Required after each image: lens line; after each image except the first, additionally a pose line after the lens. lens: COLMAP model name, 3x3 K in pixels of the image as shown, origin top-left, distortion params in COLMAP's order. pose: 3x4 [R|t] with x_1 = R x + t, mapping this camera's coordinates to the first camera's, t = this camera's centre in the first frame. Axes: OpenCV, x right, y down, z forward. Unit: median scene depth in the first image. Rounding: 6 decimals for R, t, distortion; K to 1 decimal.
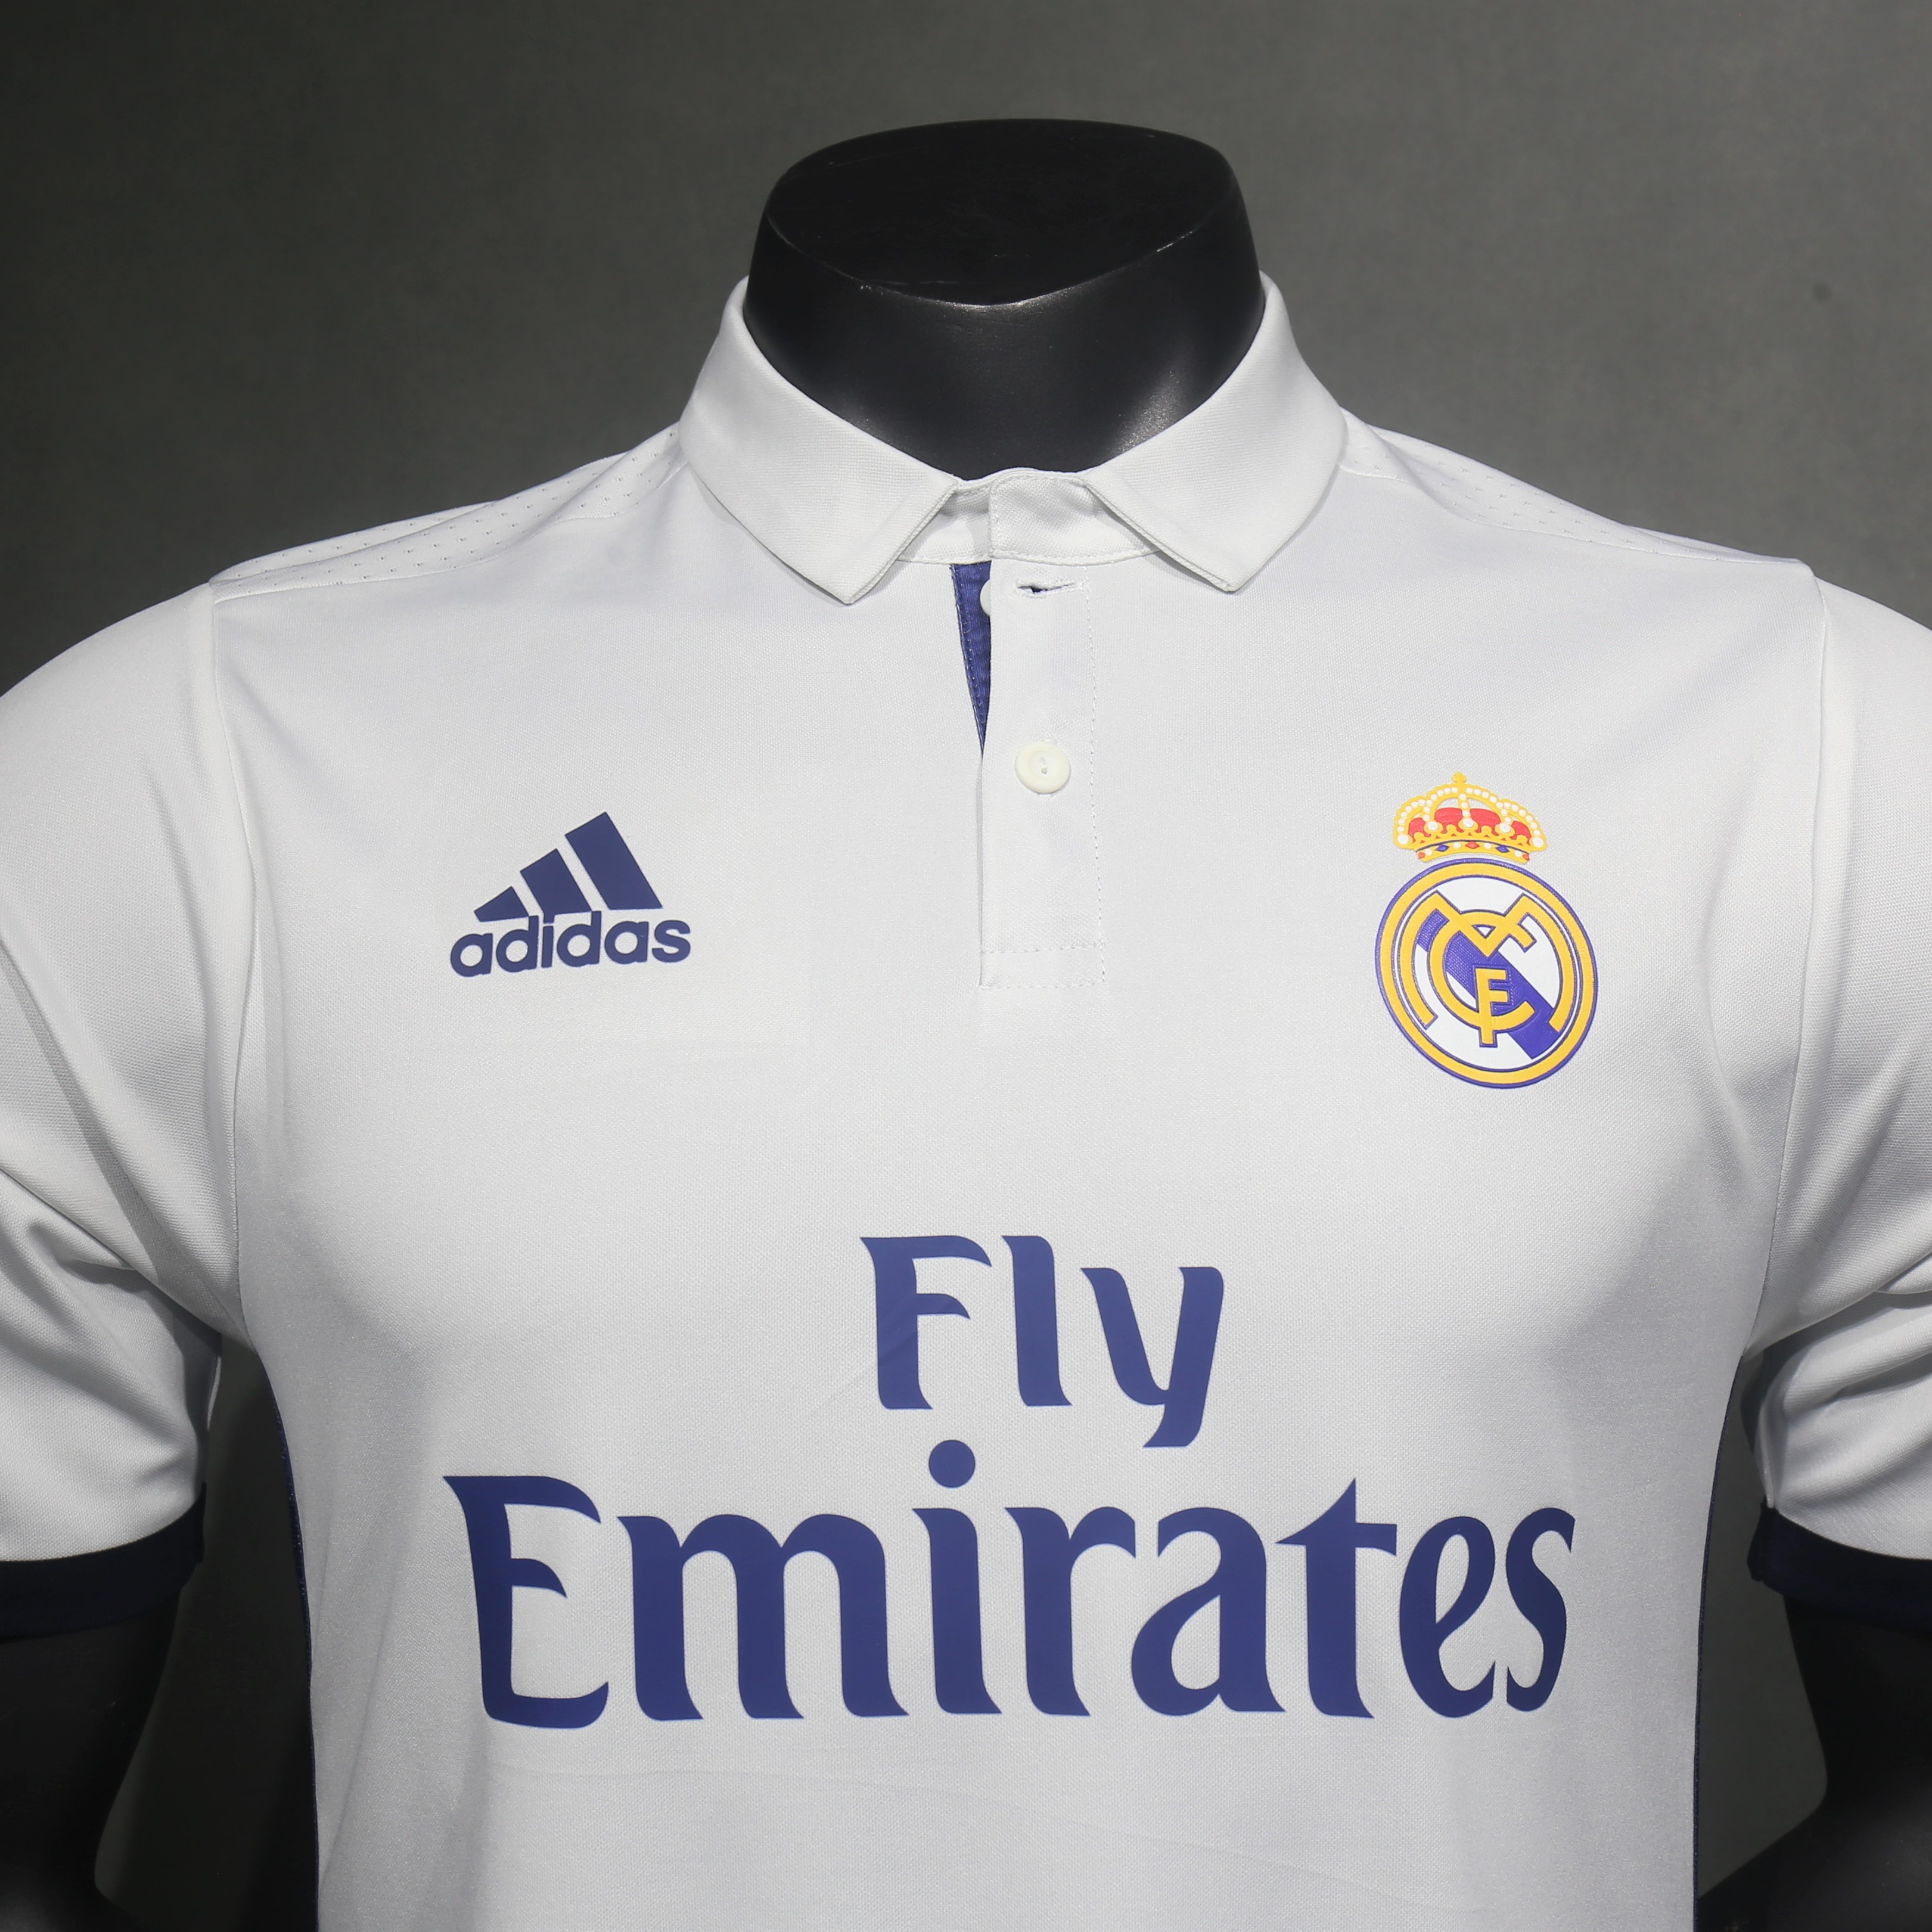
lens RADIAL K [[3024.0, 0, 966.0], [0, 3024.0, 966.0], [0, 0, 1]] dist [-0.002085, 0.044919]
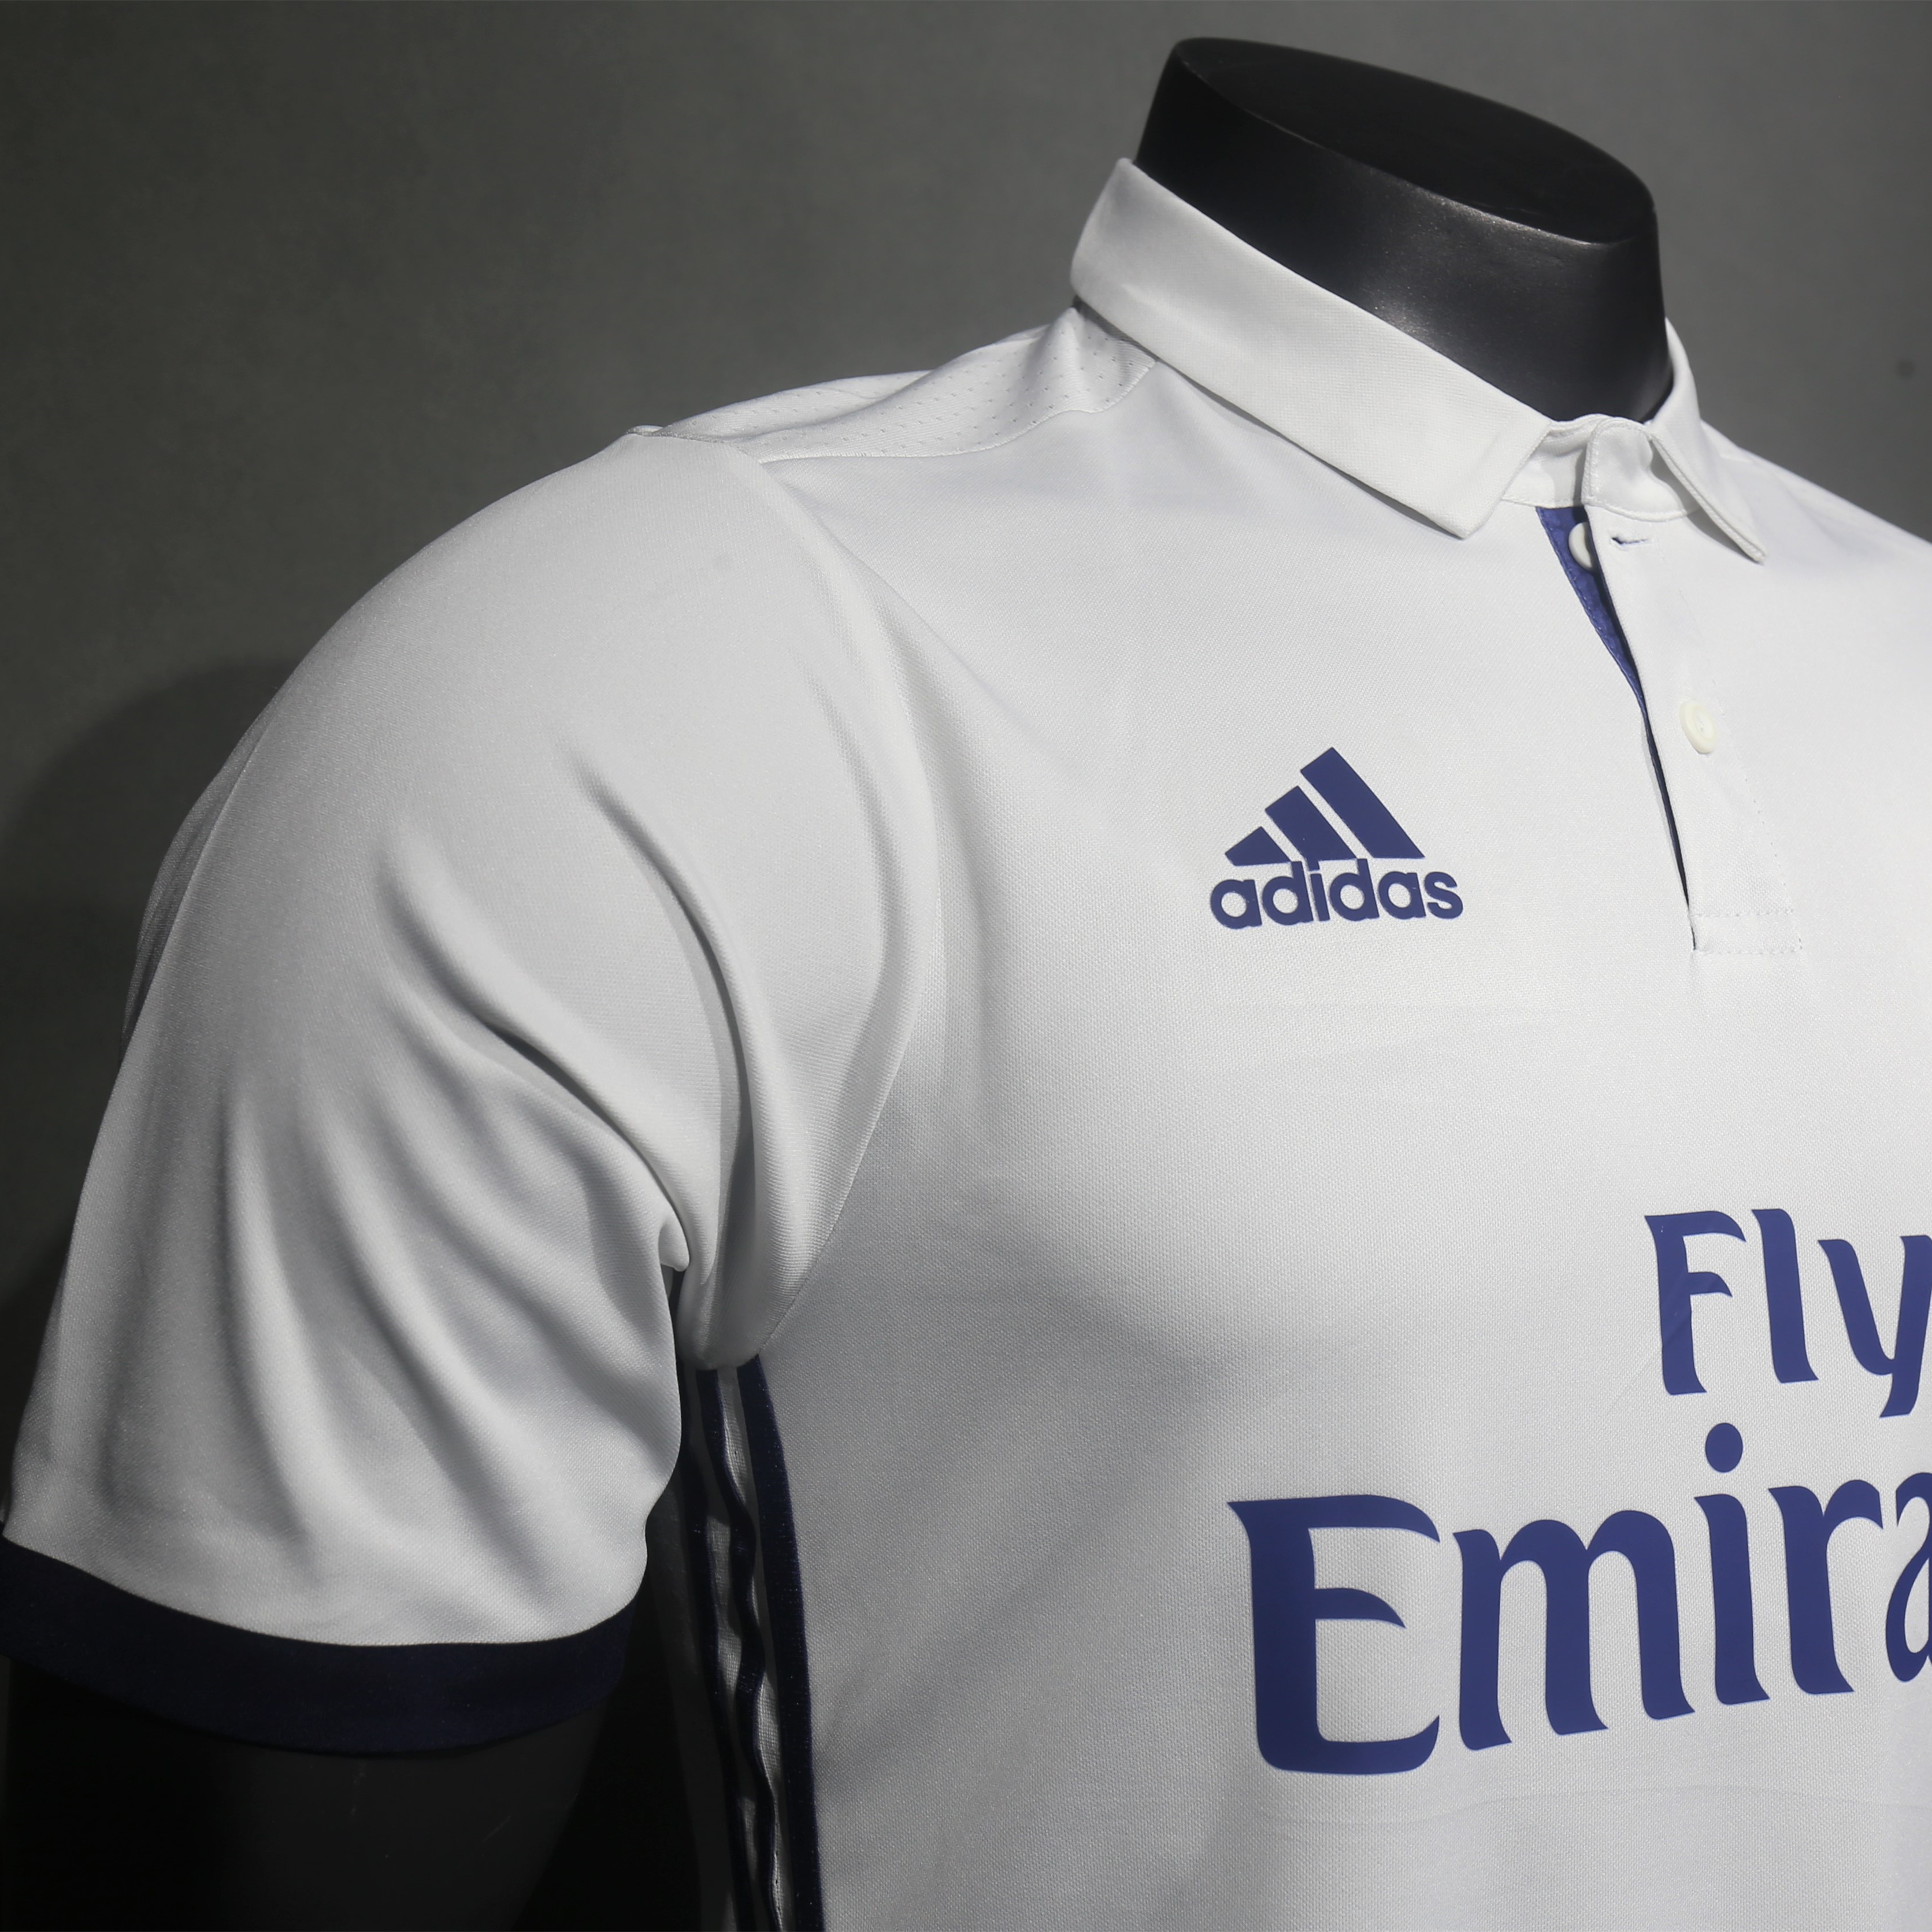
lens RADIAL K [[2603.2, 0, 966.0], [0, 2603.2, 966.0], [0, 0, 1]] dist [-0.006124, 0.005702]
pose [[0.877787, 0.015178, 0.478810, -0.599196], [-0.030884, 0.999212, 0.024943, -0.002068], [-0.478054, -0.036682, 0.877564, 0.381676]]
